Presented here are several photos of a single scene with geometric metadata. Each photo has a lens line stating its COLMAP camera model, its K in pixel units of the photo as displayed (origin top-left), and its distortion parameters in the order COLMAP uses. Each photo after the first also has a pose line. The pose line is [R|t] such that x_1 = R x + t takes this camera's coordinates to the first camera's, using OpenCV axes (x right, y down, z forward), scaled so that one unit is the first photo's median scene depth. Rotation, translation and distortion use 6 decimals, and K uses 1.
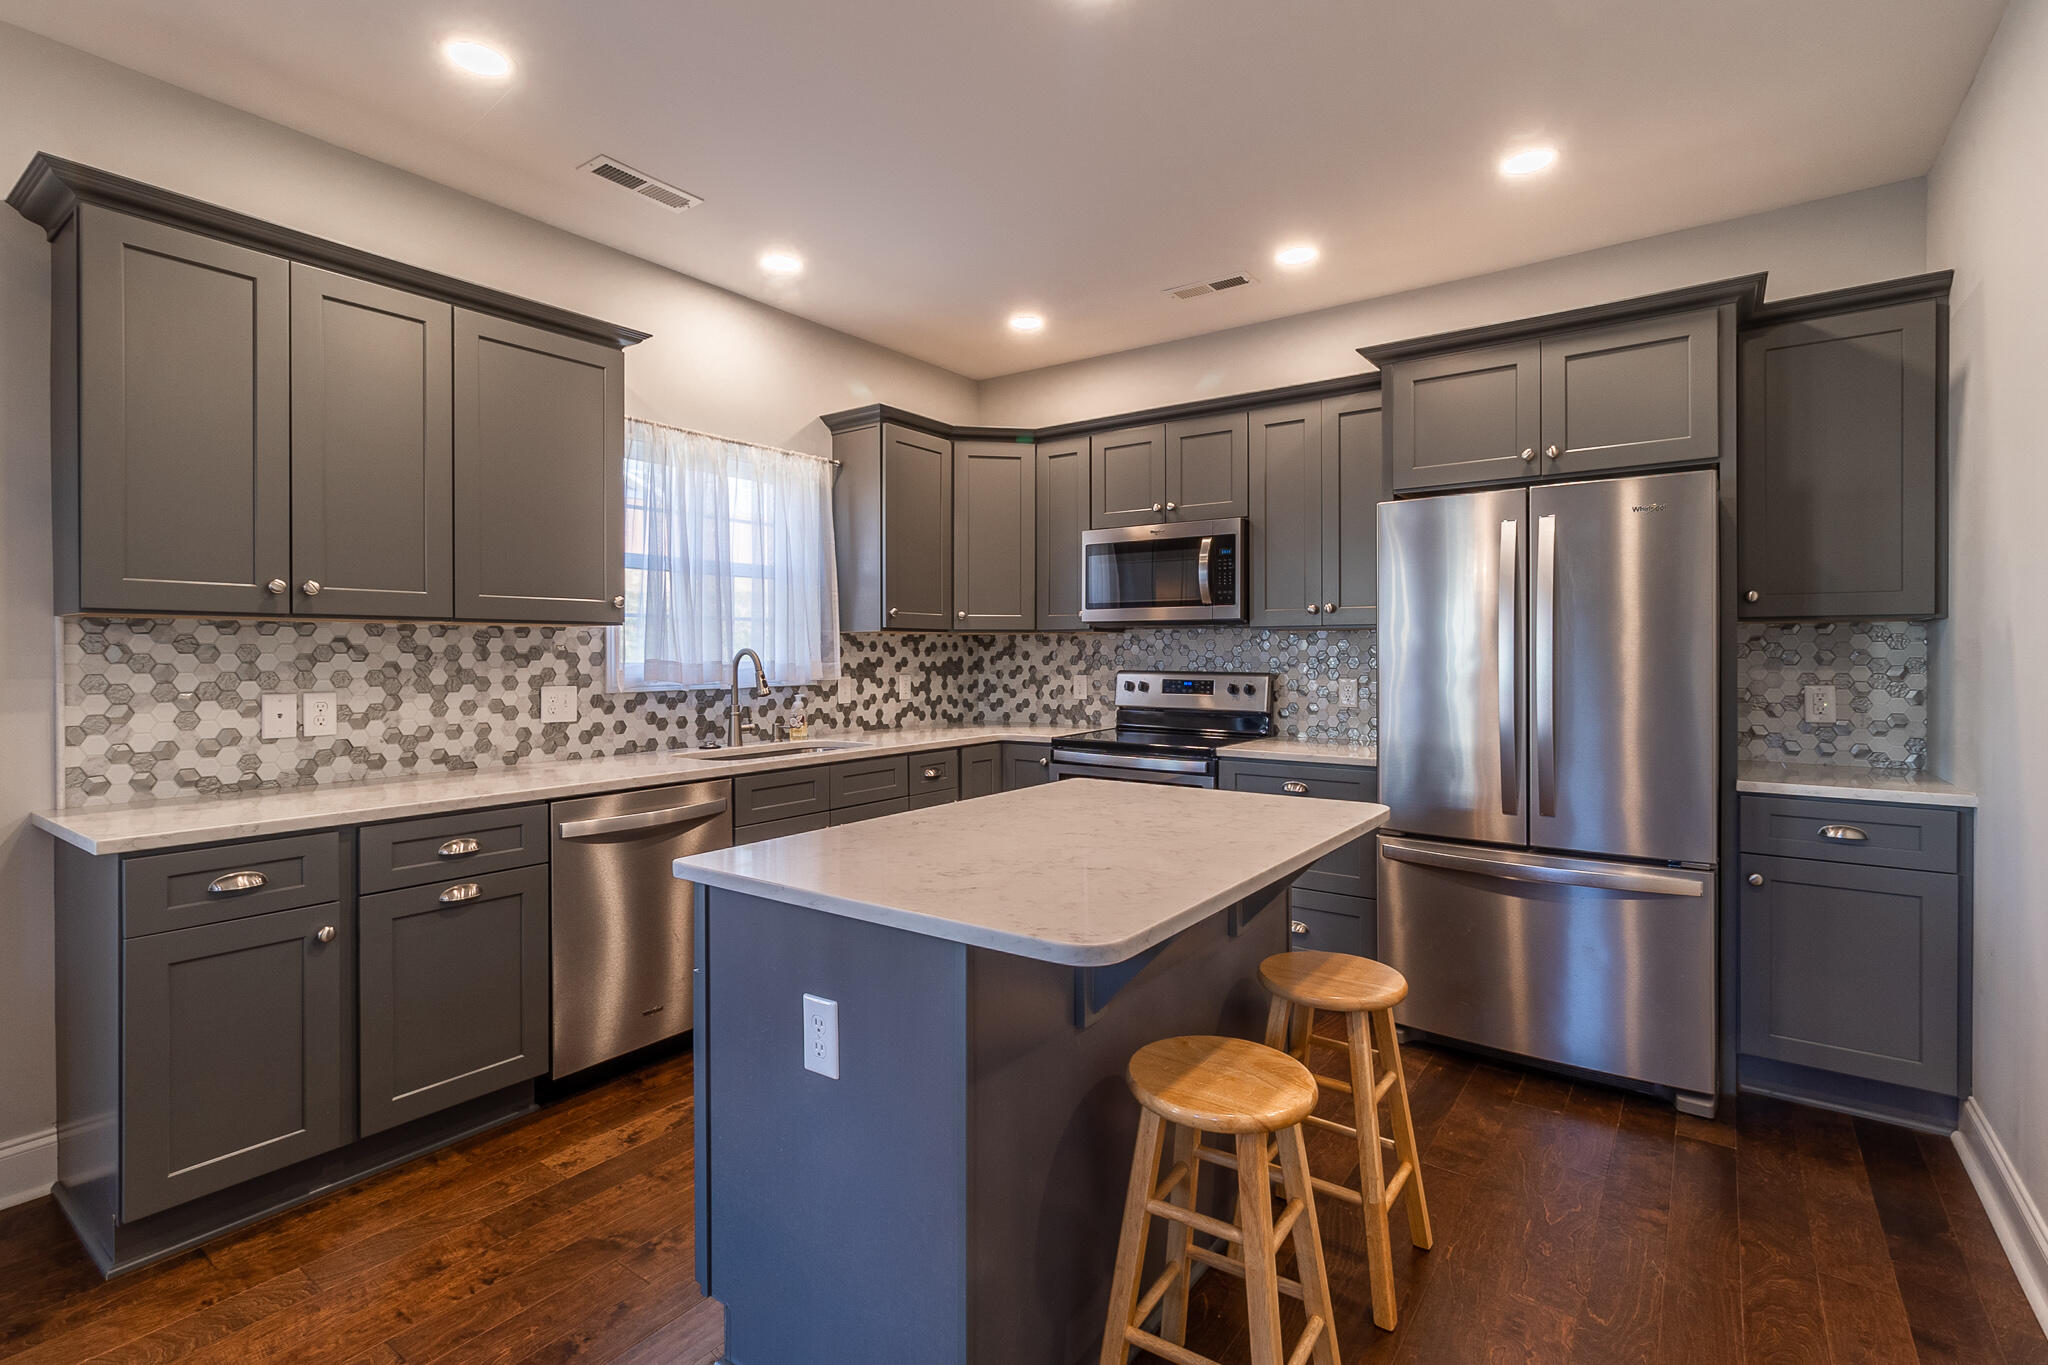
lens RADIAL K [[941.9, 0, 1023.3], [0, 941.9, 654.8], [0, 0, 1]] dist [-0.000099, 0.002198]
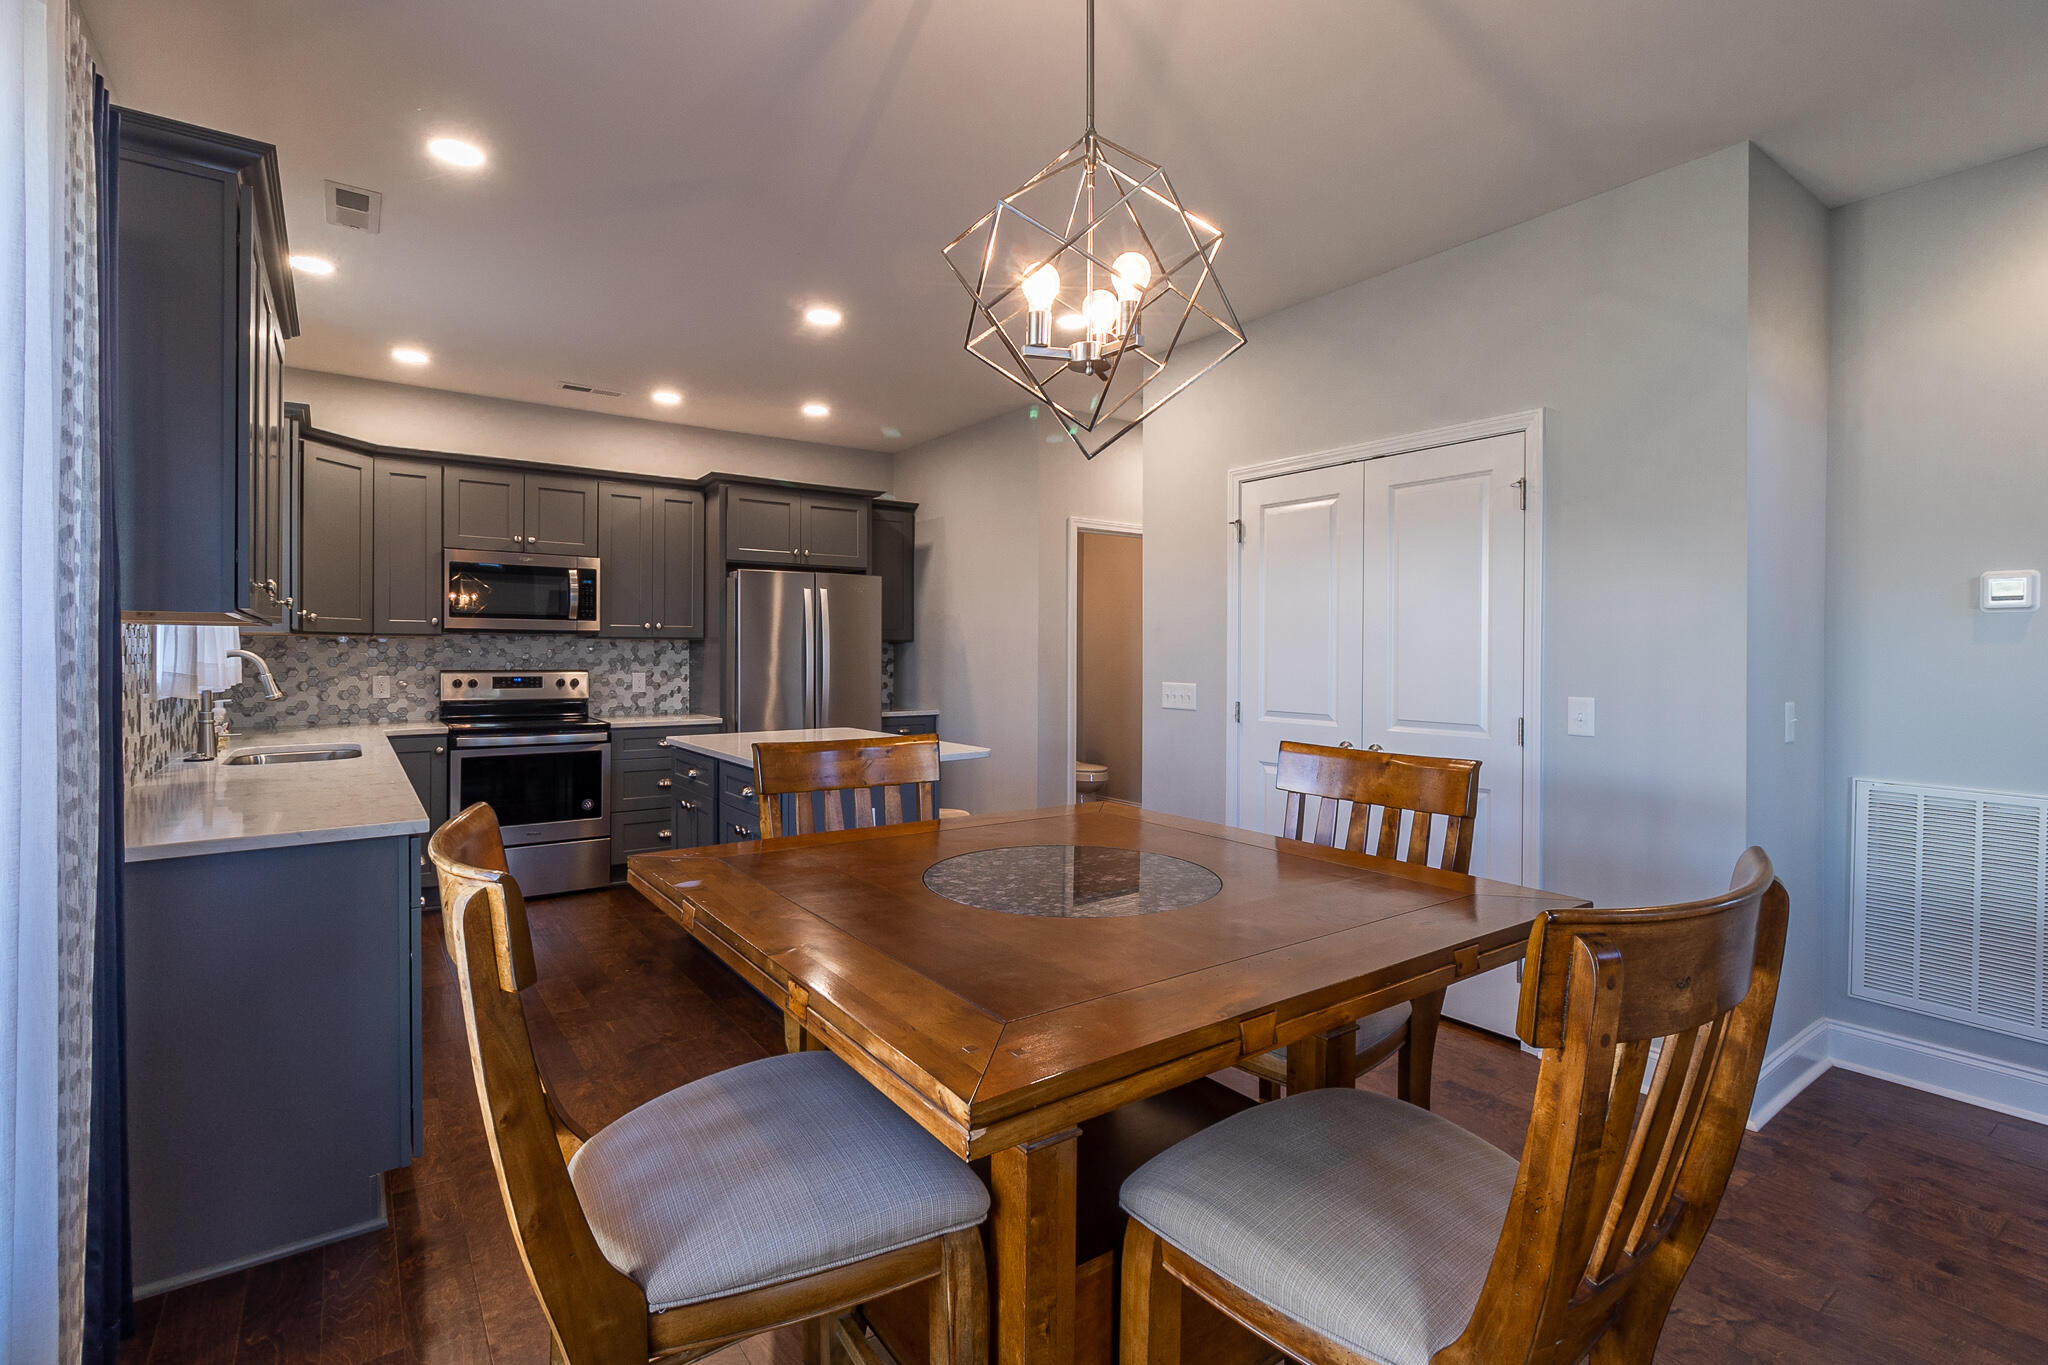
lens RADIAL K [[941.9, 0, 1019.9], [0, 941.9, 653.8], [0, 0, 1]] dist [-0.000099, 0.002198]
pose [[0.312498, 0.003054, 0.949913, -1.099721], [0.000614, 0.999994, -0.003417, 0.001000], [-0.949918, 0.001652, 0.312494, -0.032342]]
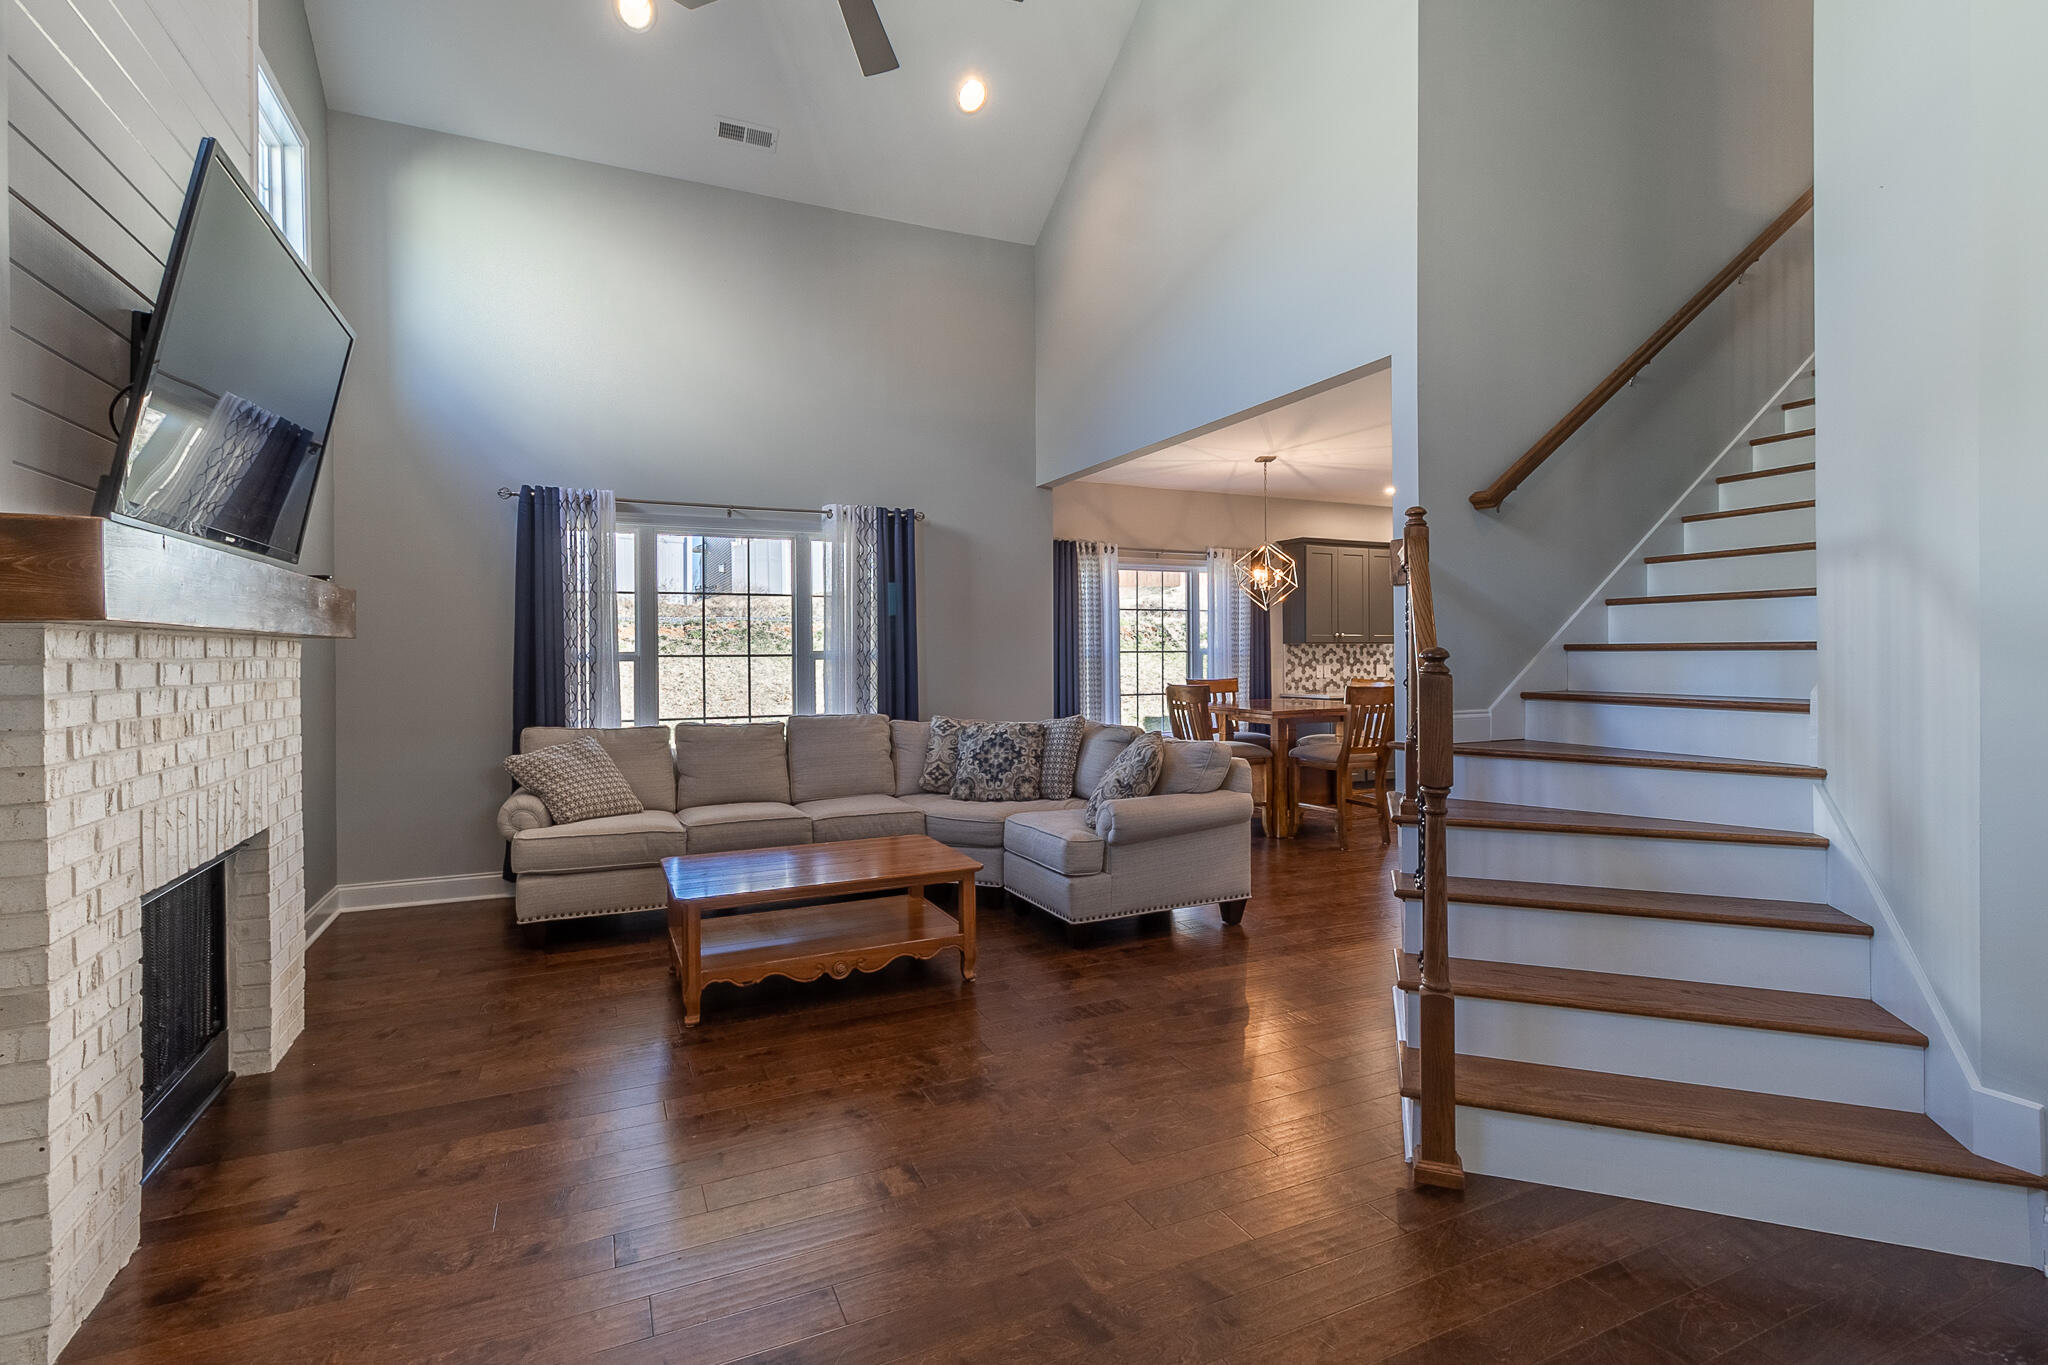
lens RADIAL K [[941.9, 0, 1017.9], [0, 941.9, 659.0], [0, 0, 1]] dist [-0.000099, 0.002198]
pose [[0.868764, -0.000752, -0.495227, -0.029252], [0.002973, 0.999989, 0.003696, 0.003002], [0.495218, -0.004684, 0.868756, -2.149772]]
